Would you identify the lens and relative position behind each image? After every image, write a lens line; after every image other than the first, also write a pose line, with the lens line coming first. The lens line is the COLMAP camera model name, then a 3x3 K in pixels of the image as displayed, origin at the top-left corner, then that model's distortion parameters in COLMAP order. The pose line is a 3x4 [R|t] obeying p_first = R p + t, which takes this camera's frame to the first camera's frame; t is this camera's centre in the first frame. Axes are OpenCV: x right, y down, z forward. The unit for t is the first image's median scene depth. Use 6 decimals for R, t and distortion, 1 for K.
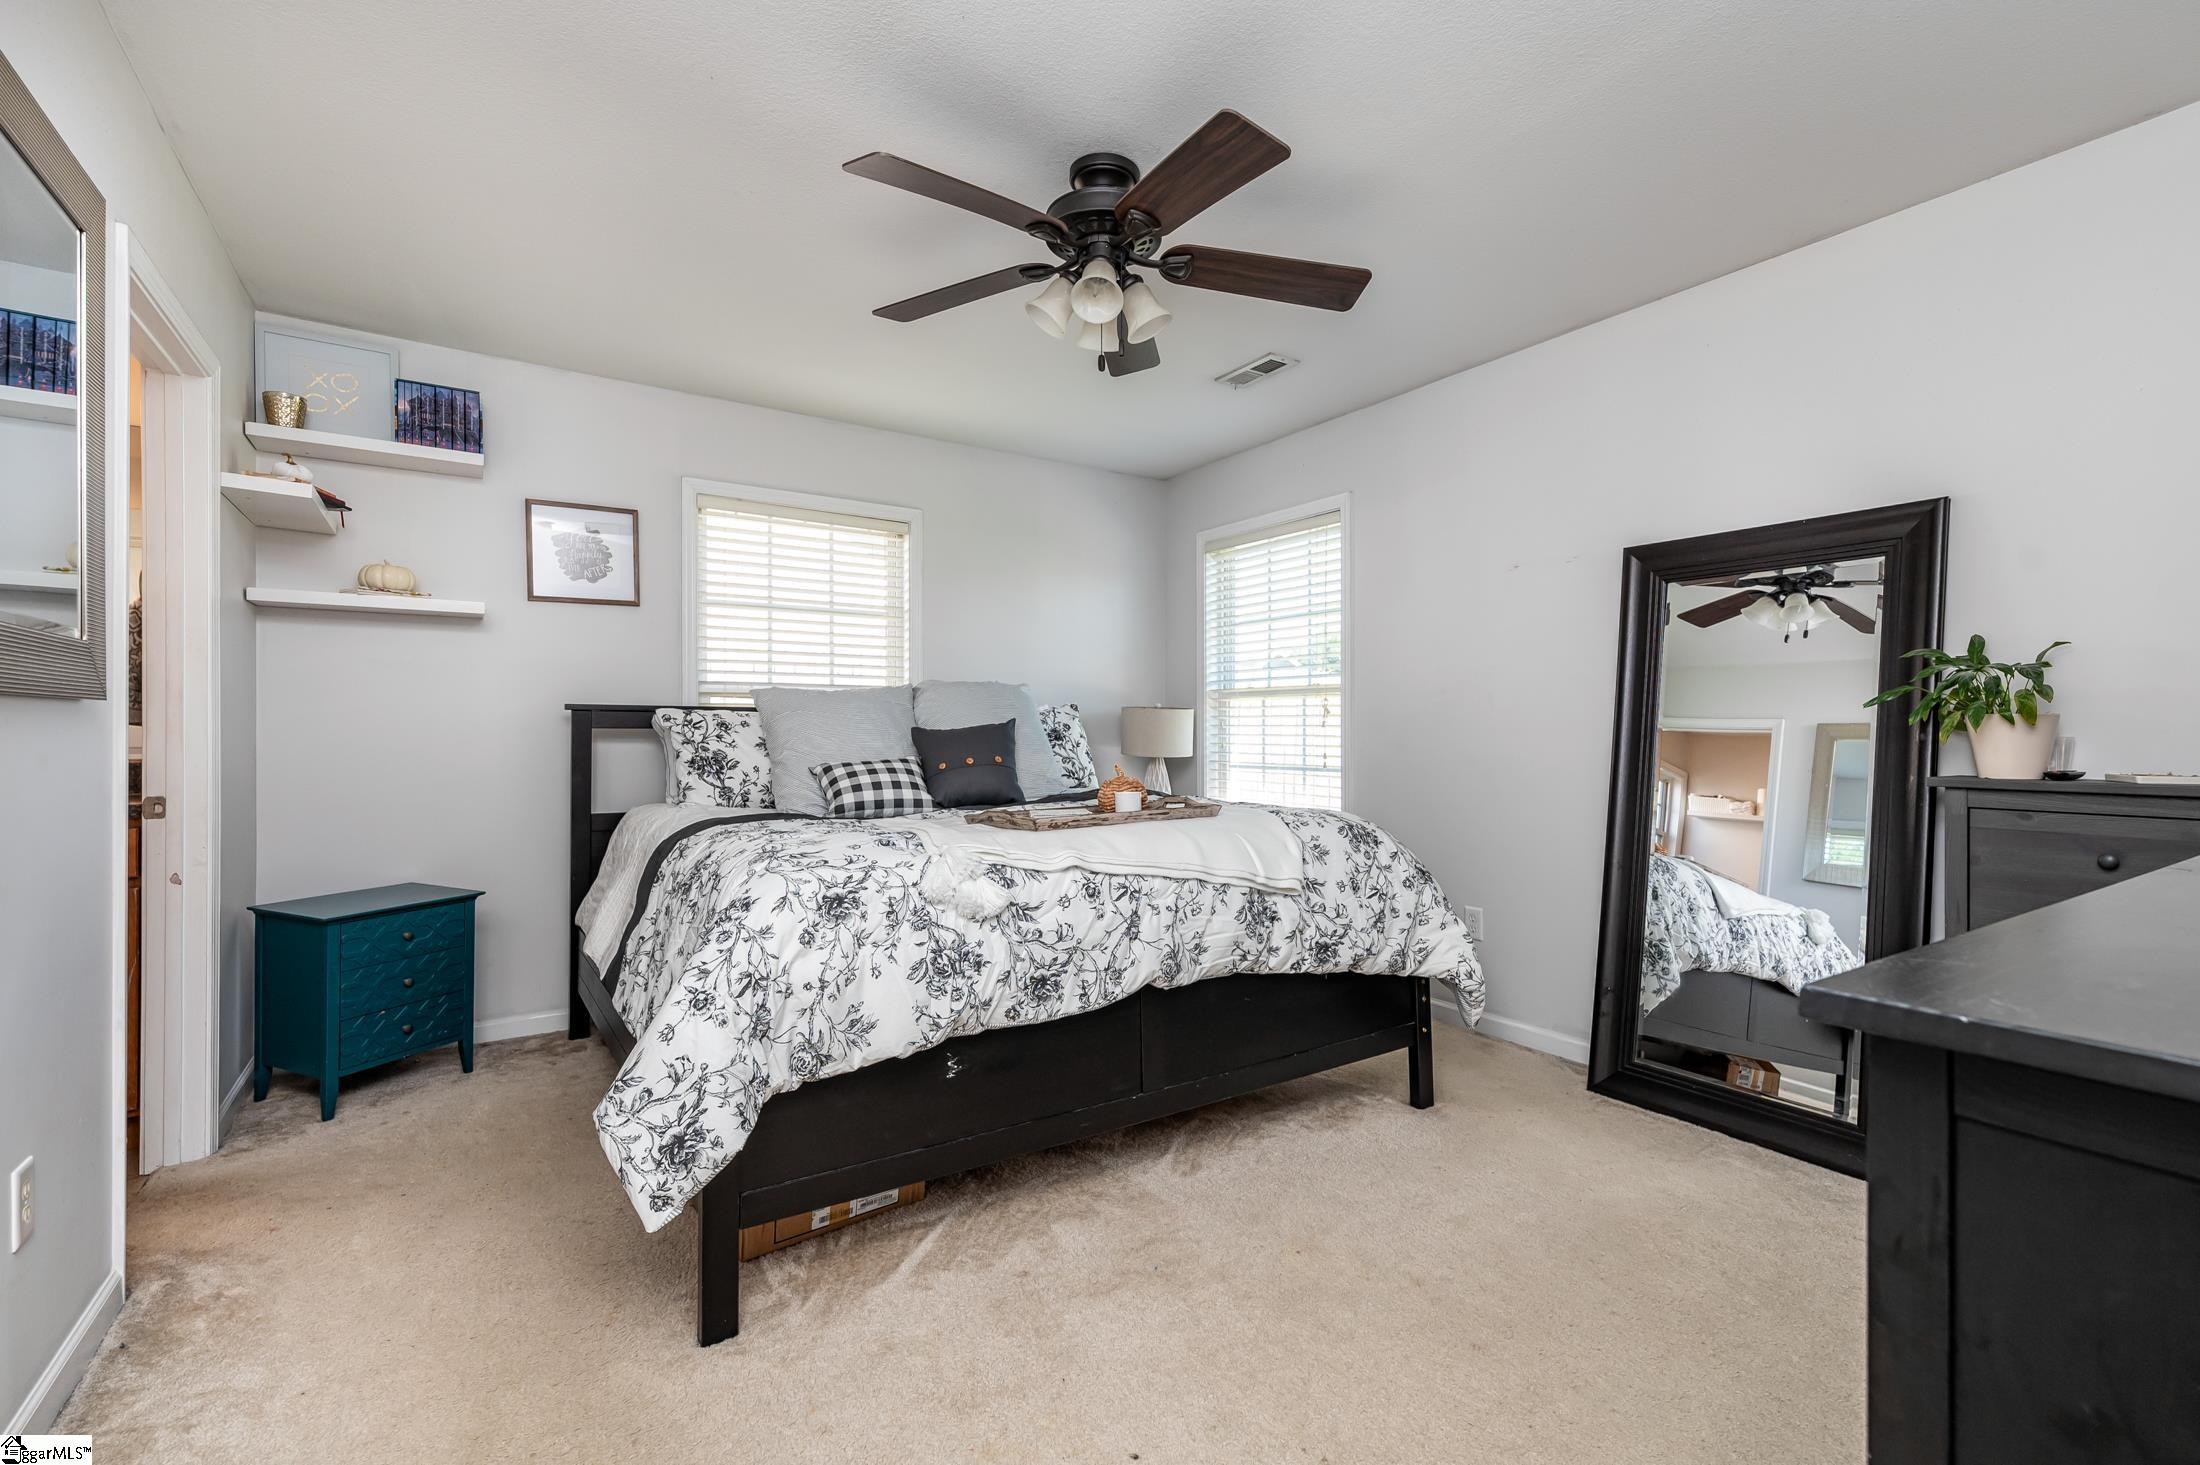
lens RADIAL K [[942.9, 0, 1089.9], [0, 942.9, 727.9], [0, 0, 1]] dist [0.008365, 0.000790]
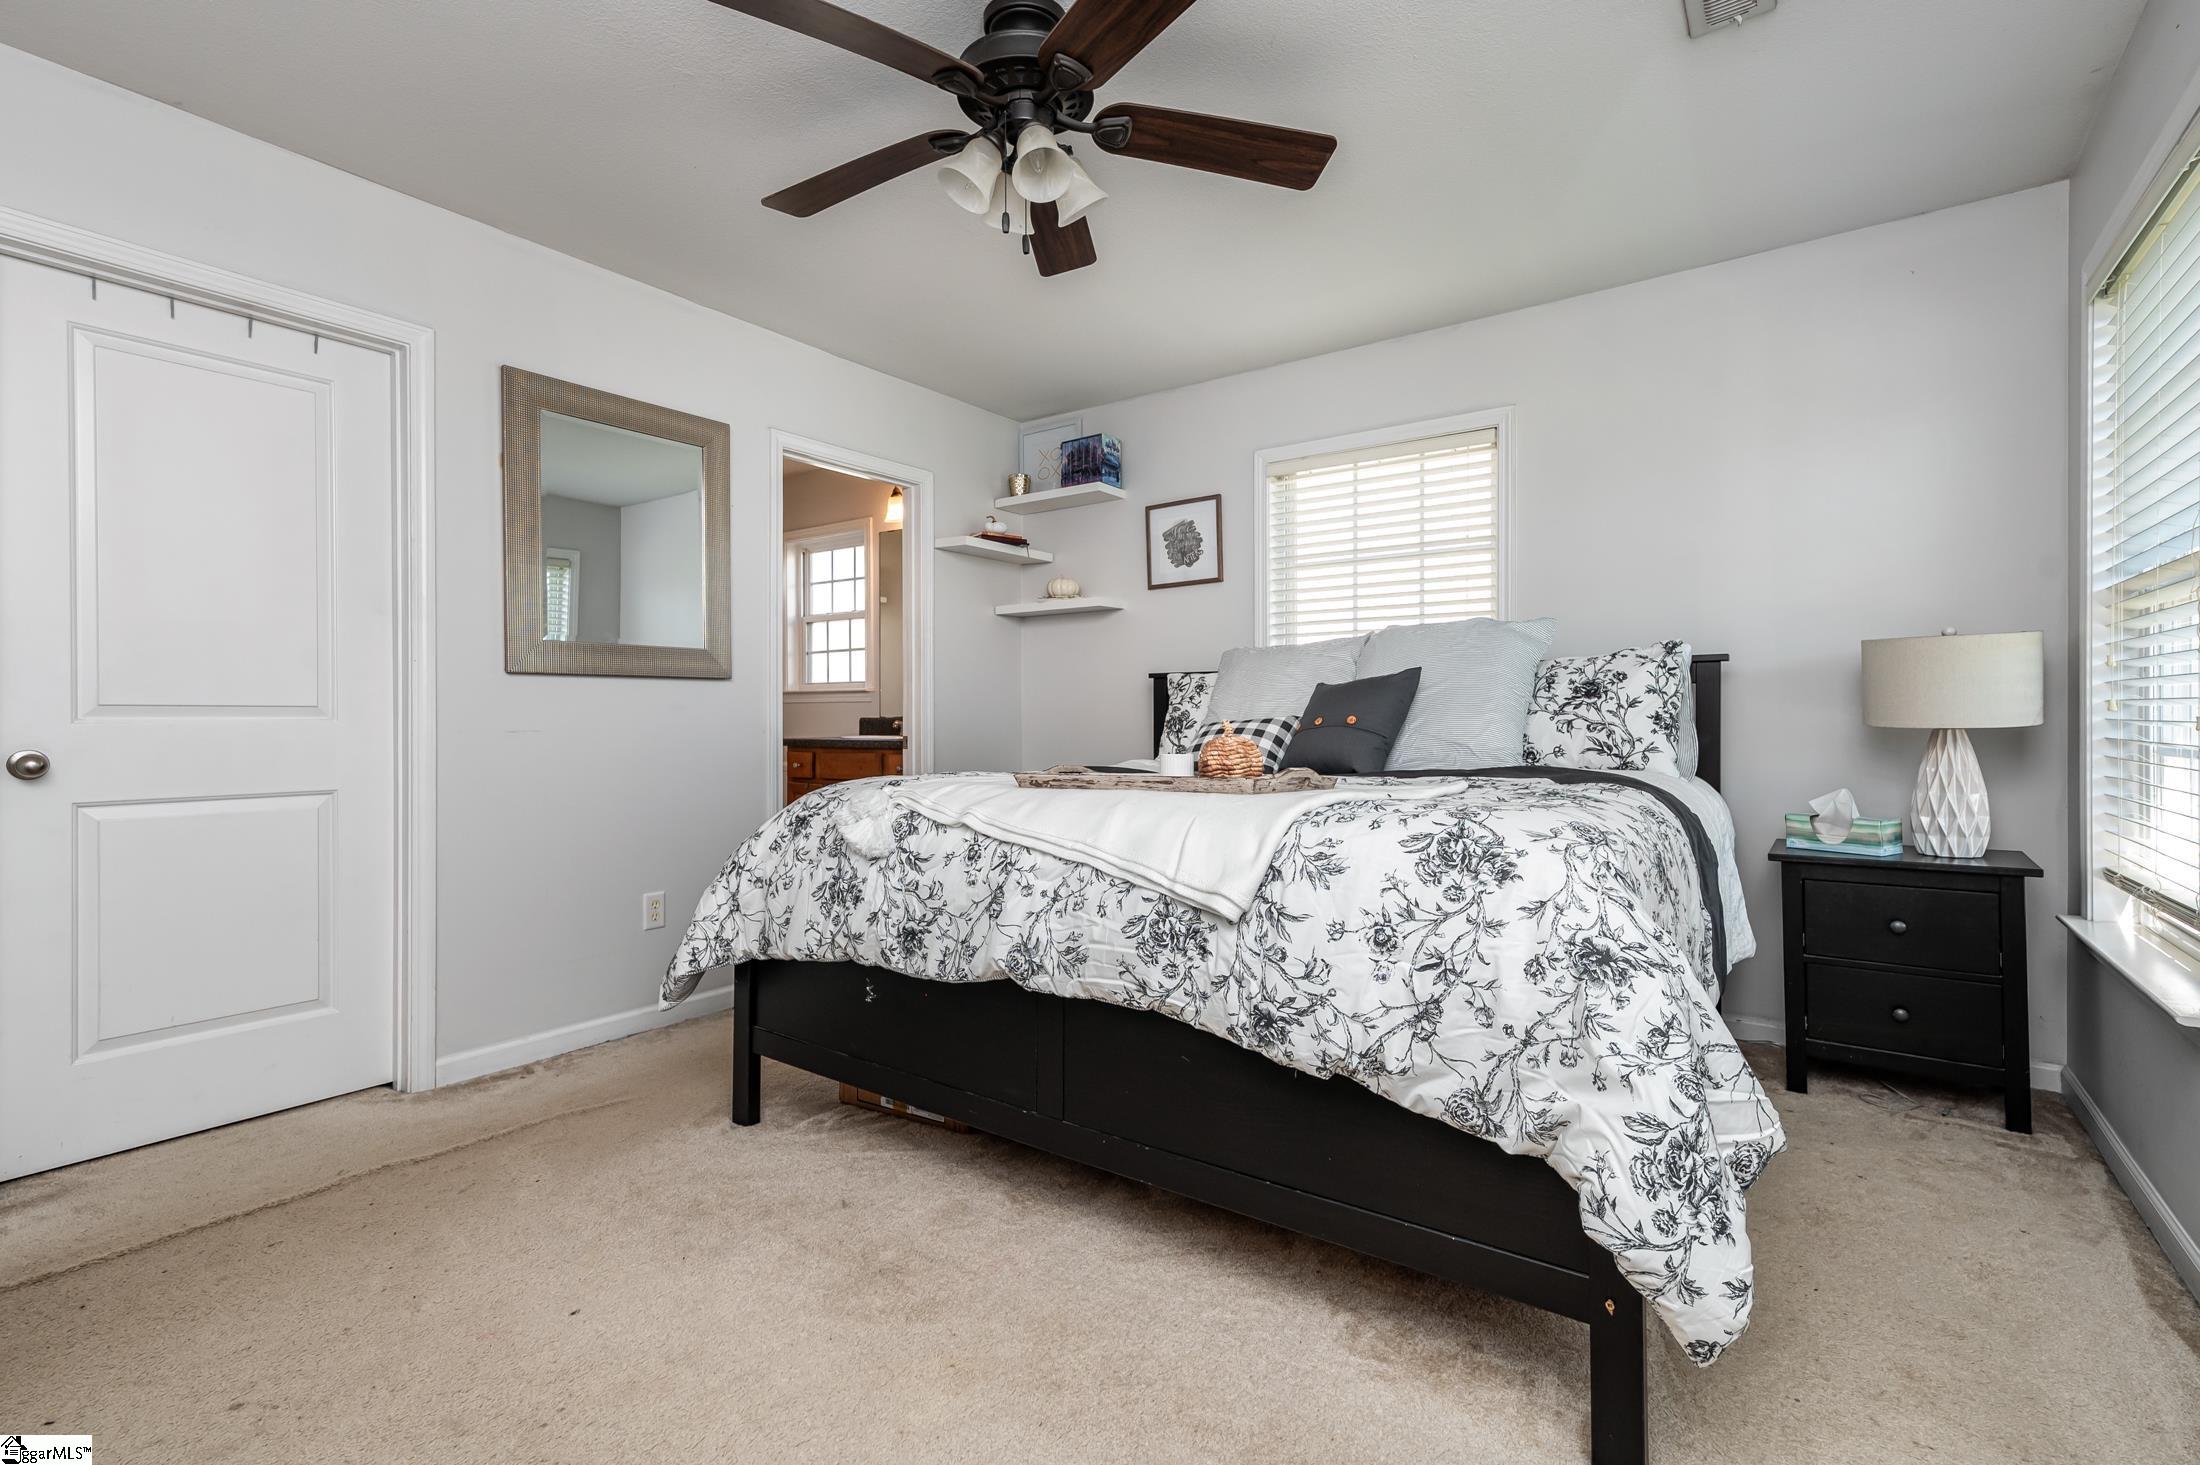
lens RADIAL K [[990.2, 0, 1103.2], [0, 990.2, 709.7], [0, 0, 1]] dist [-0.000382, -0.000050]
pose [[0.366153, -0.007944, -0.930521, 0.856063], [0.008245, 0.999952, -0.005292, 0.039139], [0.930518, -0.005735, 0.366201, 0.715541]]
